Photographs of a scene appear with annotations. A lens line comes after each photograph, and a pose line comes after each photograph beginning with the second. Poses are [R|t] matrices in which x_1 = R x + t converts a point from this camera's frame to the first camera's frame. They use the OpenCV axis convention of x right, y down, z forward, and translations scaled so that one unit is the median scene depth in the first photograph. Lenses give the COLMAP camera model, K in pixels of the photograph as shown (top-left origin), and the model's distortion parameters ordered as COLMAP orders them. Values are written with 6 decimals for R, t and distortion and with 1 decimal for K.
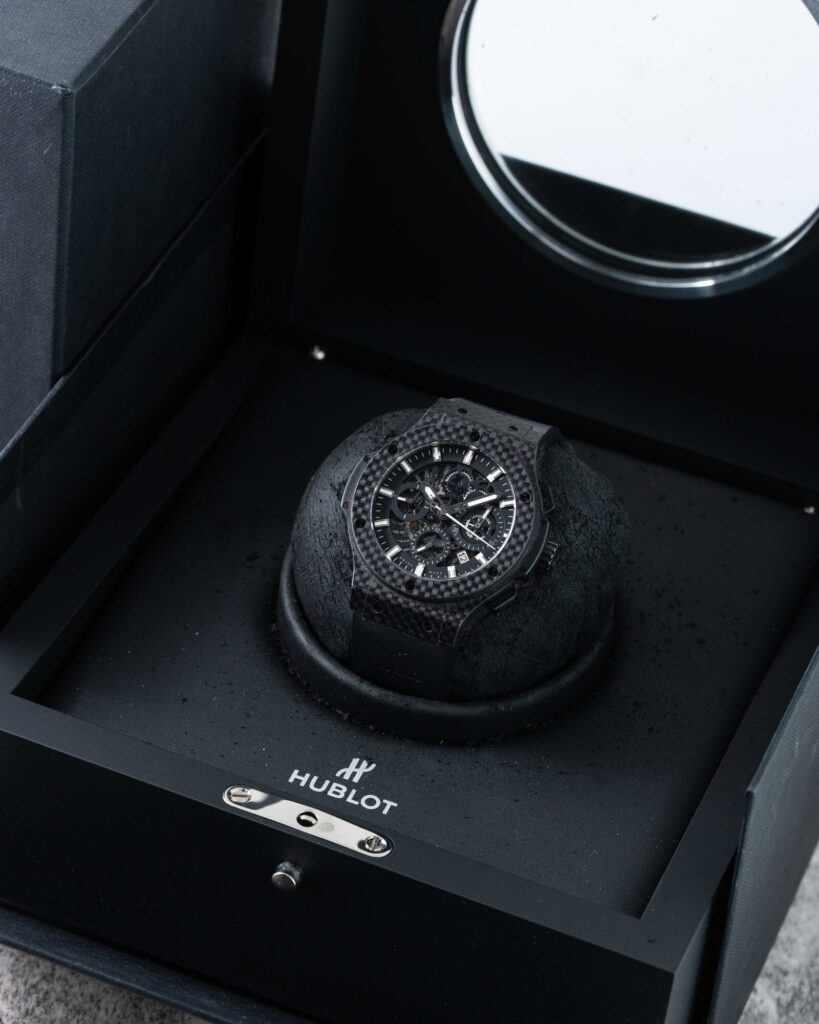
lens RADIAL K [[5104.1, 0, 410.3], [0, 5104.1, 511.3], [0, 0, 1]] dist [-0.198539, 0.000000]
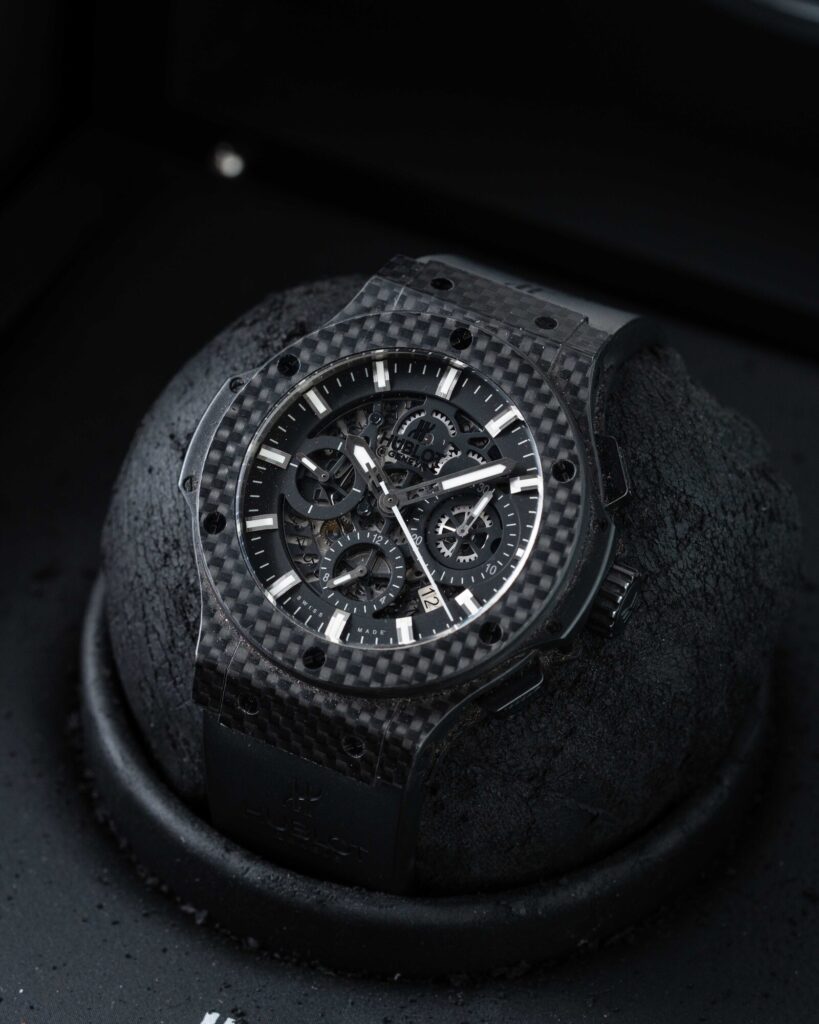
lens RADIAL K [[5104.1, 0, 409.6], [0, 5104.1, 511.1], [0, 0, 1]] dist [-0.198539, 0.000000]
pose [[0.996994, 0.008319, -0.077028, 0.044153], [-0.005413, 0.999268, 0.037860, -0.016580], [0.077287, -0.037329, 0.996310, 0.531003]]
